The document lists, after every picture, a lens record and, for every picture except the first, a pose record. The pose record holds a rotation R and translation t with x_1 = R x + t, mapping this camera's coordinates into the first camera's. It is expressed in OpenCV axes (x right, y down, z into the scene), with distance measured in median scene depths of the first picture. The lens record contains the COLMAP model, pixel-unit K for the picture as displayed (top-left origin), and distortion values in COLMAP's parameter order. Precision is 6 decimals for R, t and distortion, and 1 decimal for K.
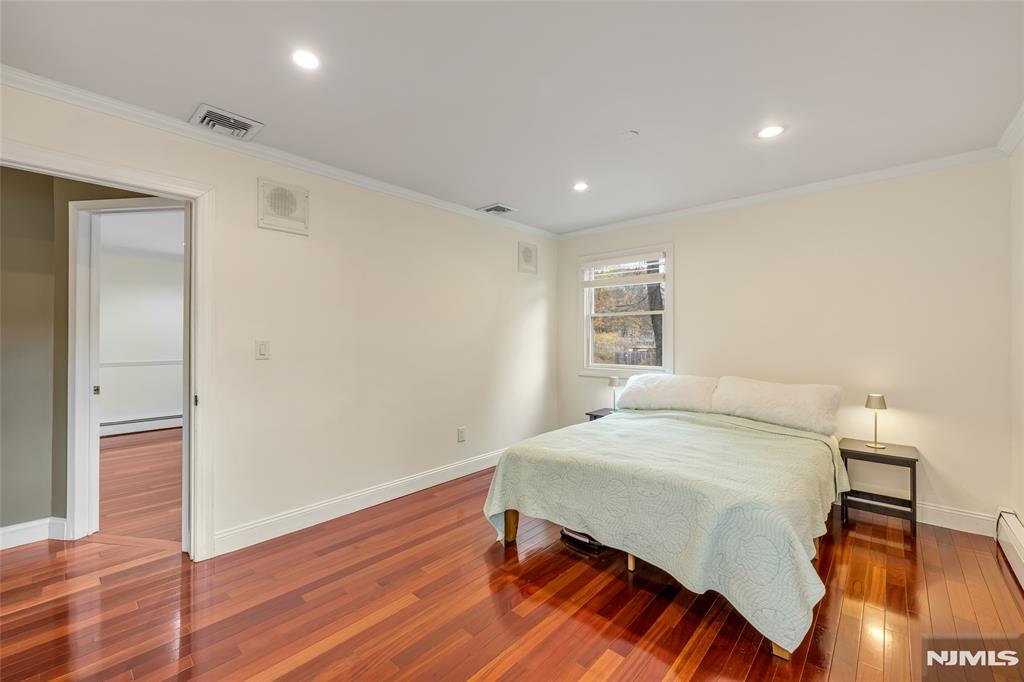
lens RADIAL K [[416.4, 0, 512.0], [0, 416.4, 341.0], [0, 0, 1]] dist [-0.000288, -0.000038]
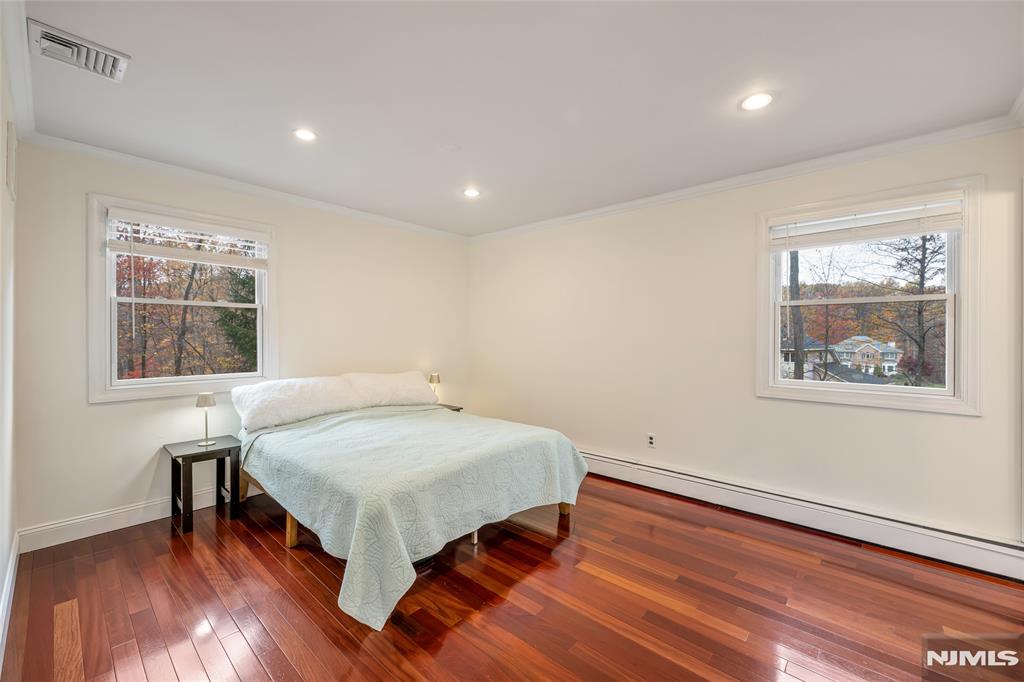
lens RADIAL K [[419.3, 0, 512.0], [0, 419.3, 341.0], [0, 0, 1]] dist [-0.000247, -0.000025]
pose [[0.001087, -0.003094, 0.999995, -0.466619], [0.013342, 0.999906, 0.003079, 0.004525], [-0.999910, 0.013339, 0.001128, 0.503424]]
